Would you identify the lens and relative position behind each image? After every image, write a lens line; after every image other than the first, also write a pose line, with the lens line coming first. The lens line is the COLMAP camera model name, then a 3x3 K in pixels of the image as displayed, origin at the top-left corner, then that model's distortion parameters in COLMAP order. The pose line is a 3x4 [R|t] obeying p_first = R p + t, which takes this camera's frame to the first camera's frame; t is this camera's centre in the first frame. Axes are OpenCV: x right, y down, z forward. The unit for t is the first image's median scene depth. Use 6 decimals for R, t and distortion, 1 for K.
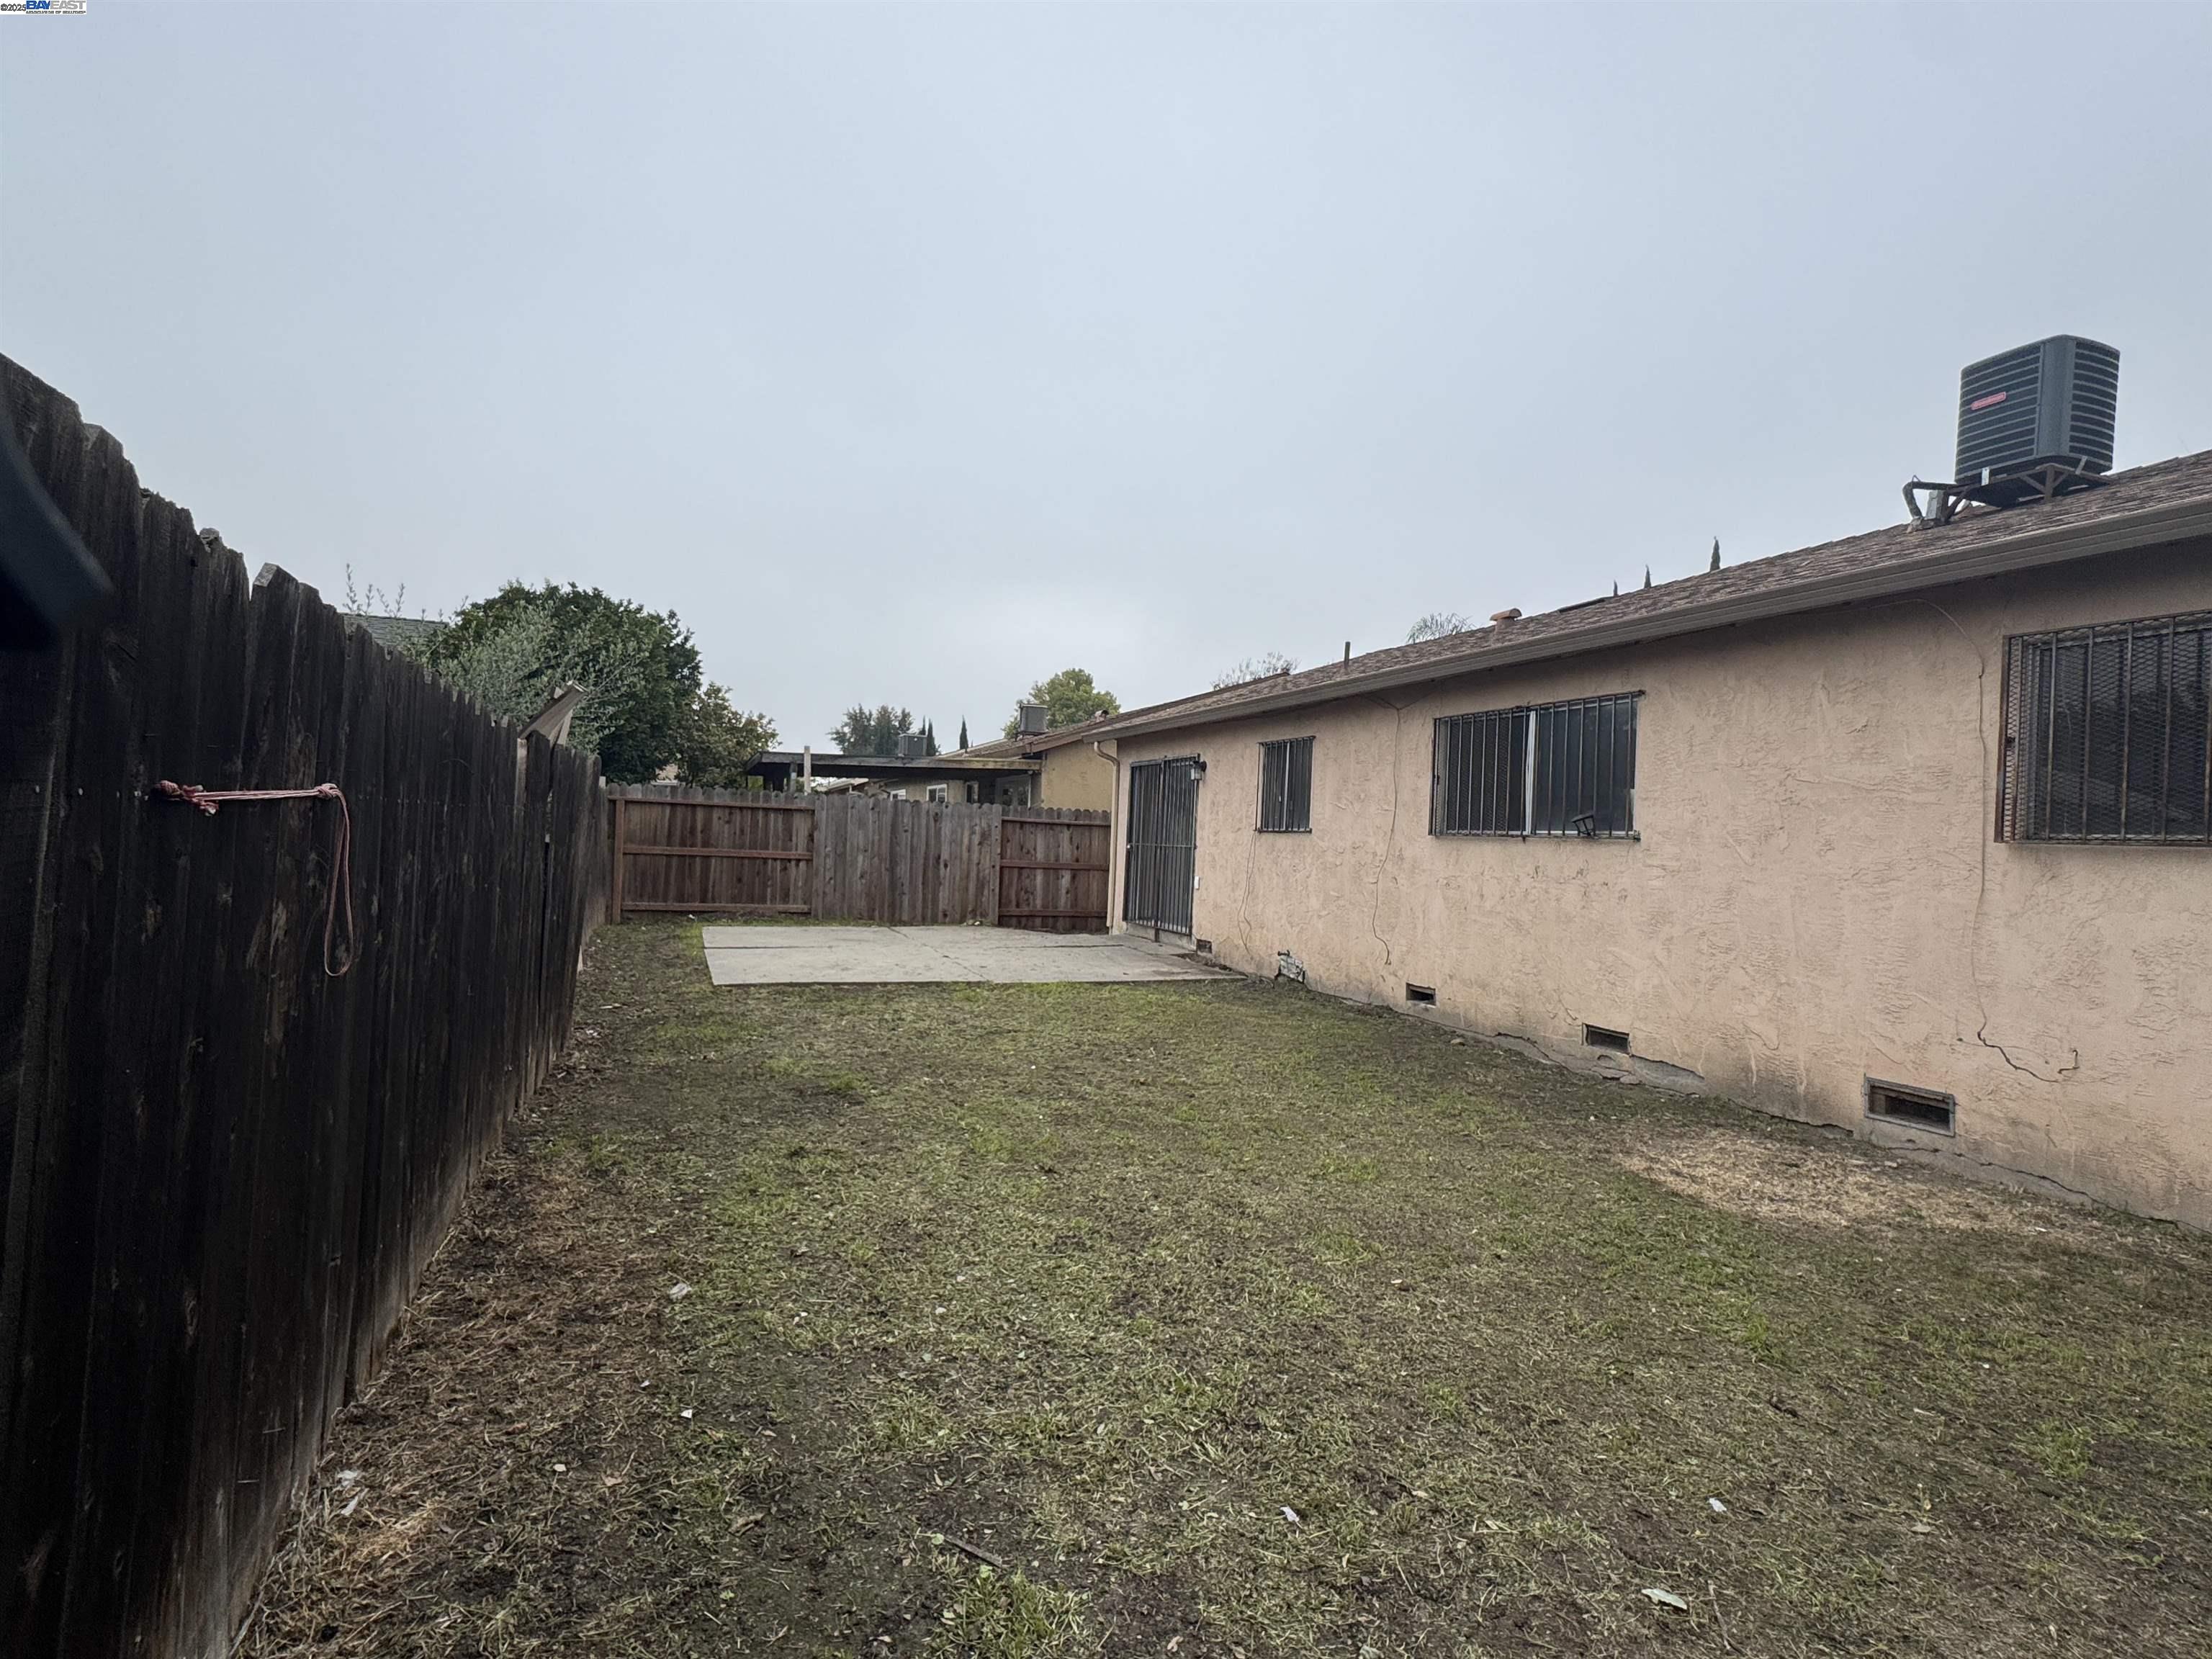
lens RADIAL K [[1056.5, 0, 1106.4], [0, 1056.5, 823.5], [0, 0, 1]] dist [-0.003562, -0.000170]
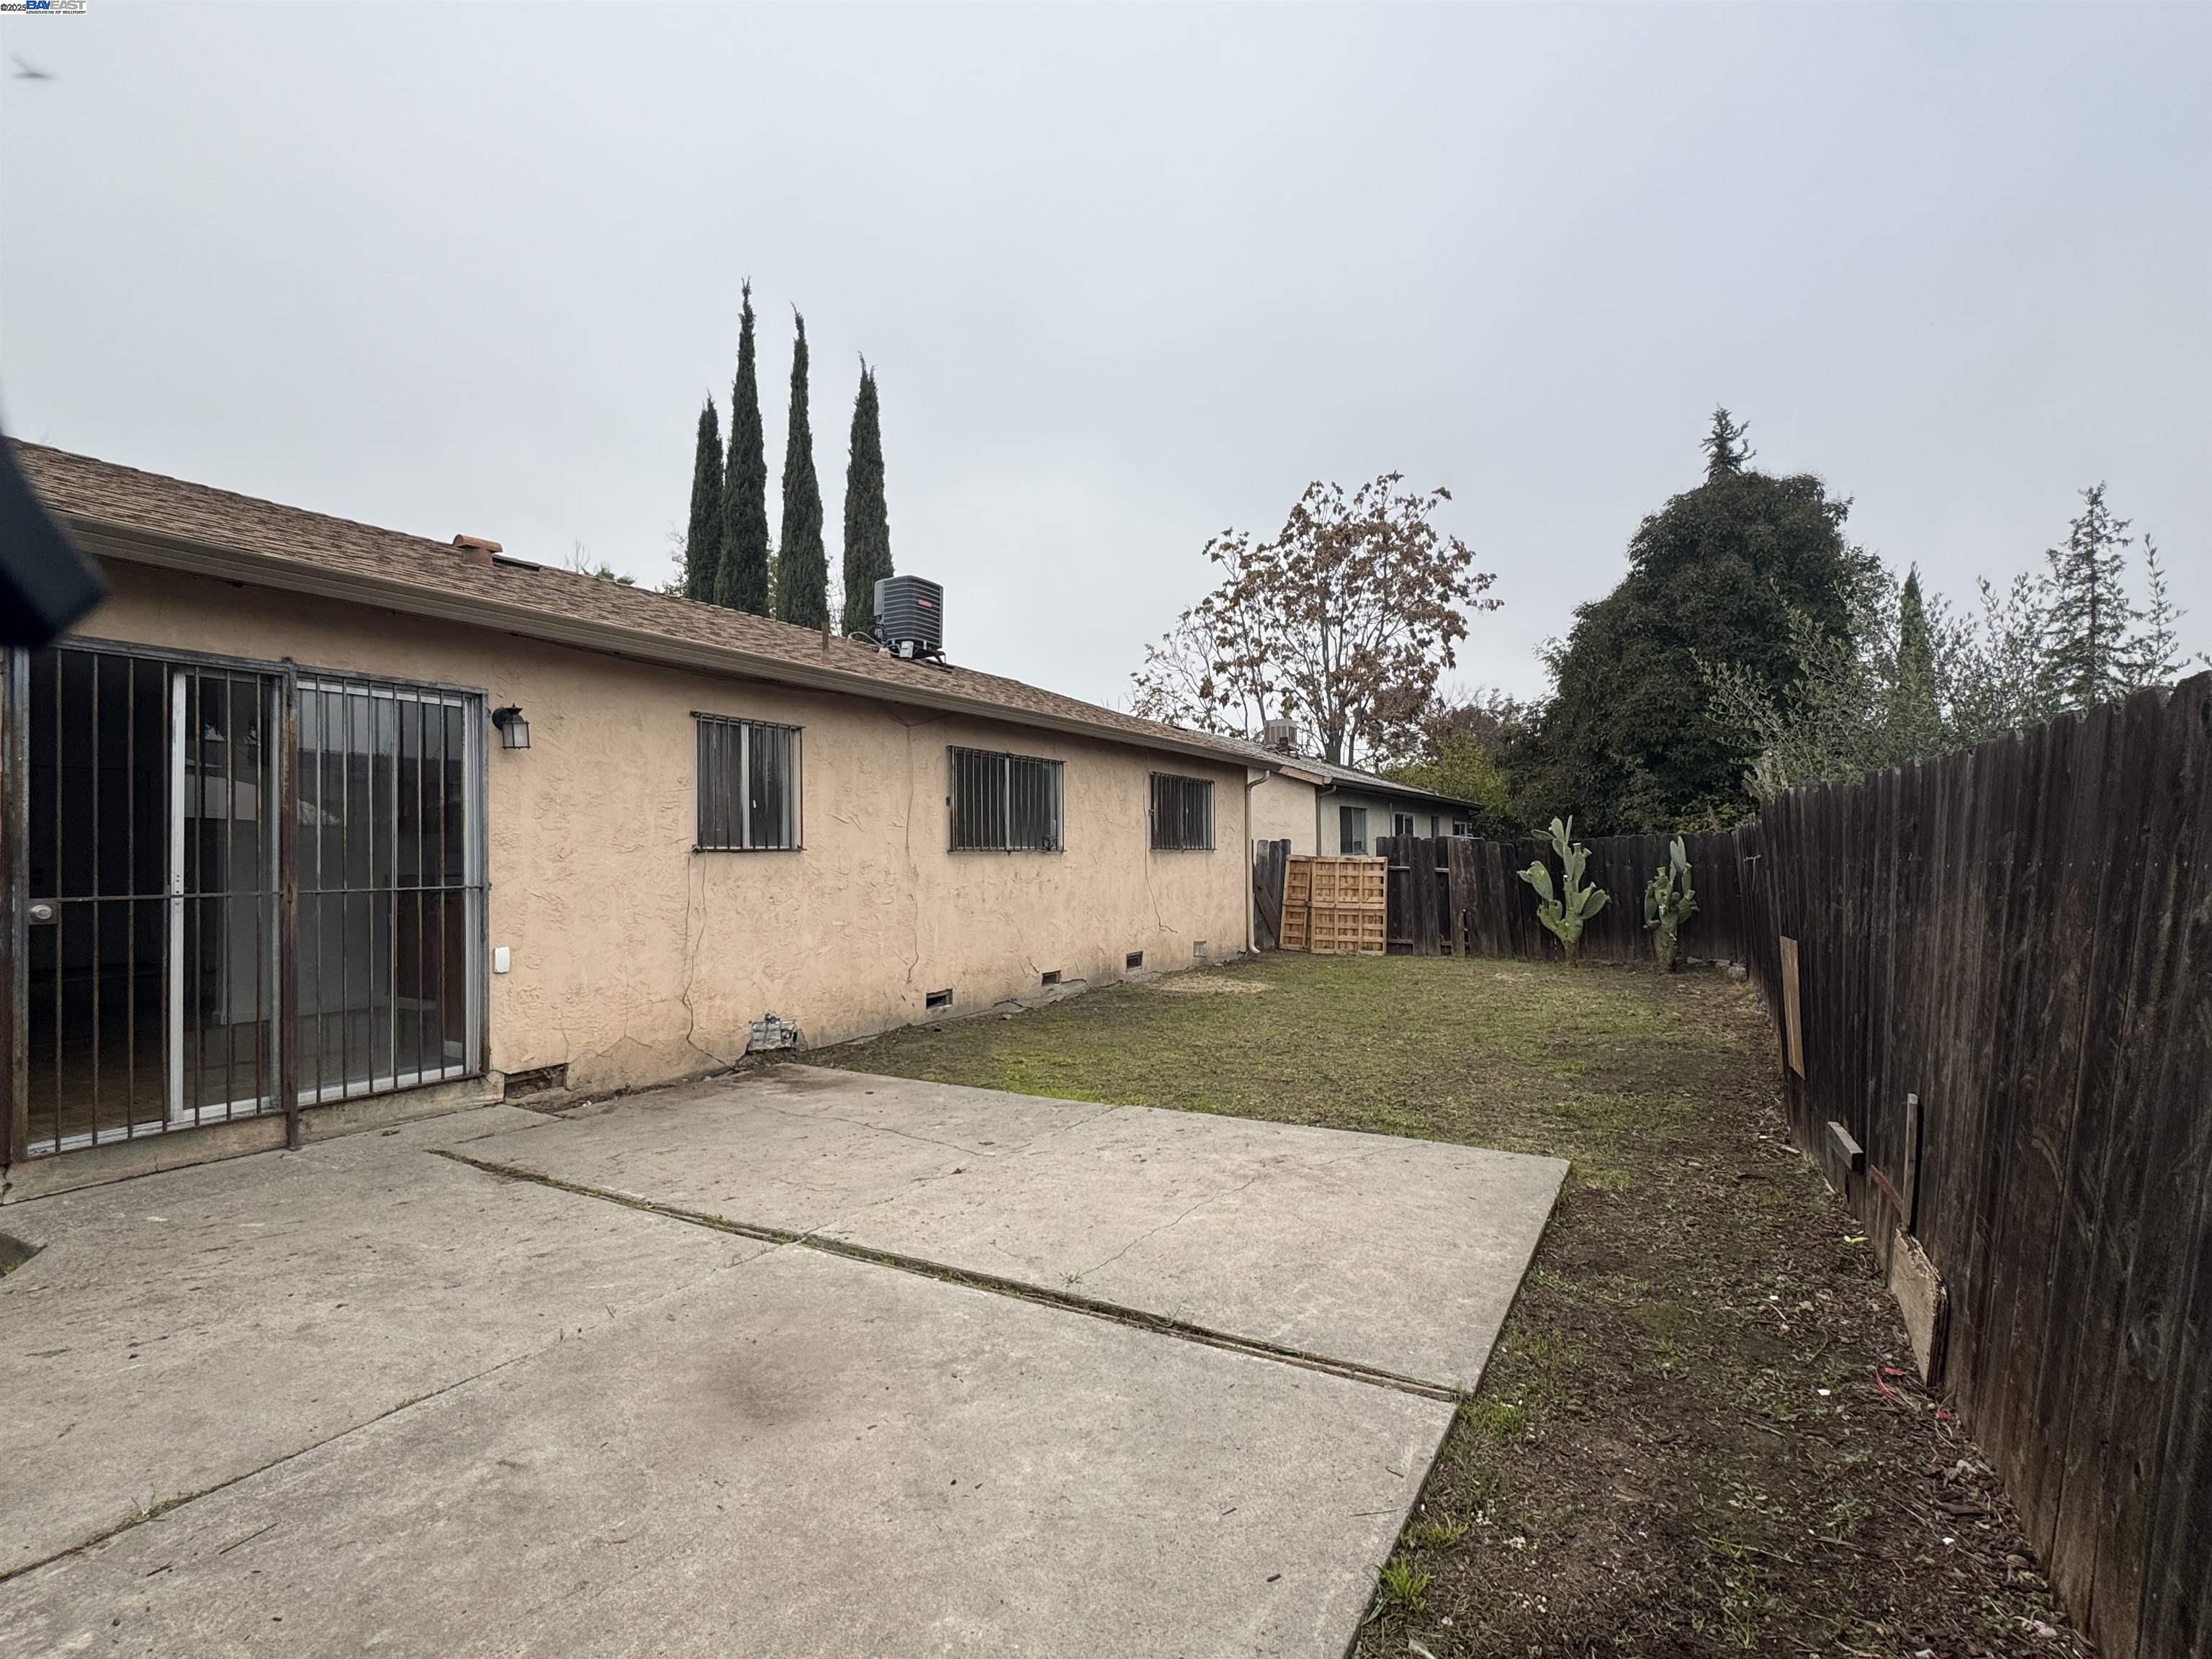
lens RADIAL K [[1056.5, 0, 1104.7], [0, 1056.5, 839.0], [0, 0, 1]] dist [-0.003562, -0.000170]
pose [[-0.613524, -0.014485, 0.789543, -0.628555], [-0.019240, 0.999809, 0.003392, -0.008272], [-0.789442, -0.013110, -0.613686, 1.466467]]
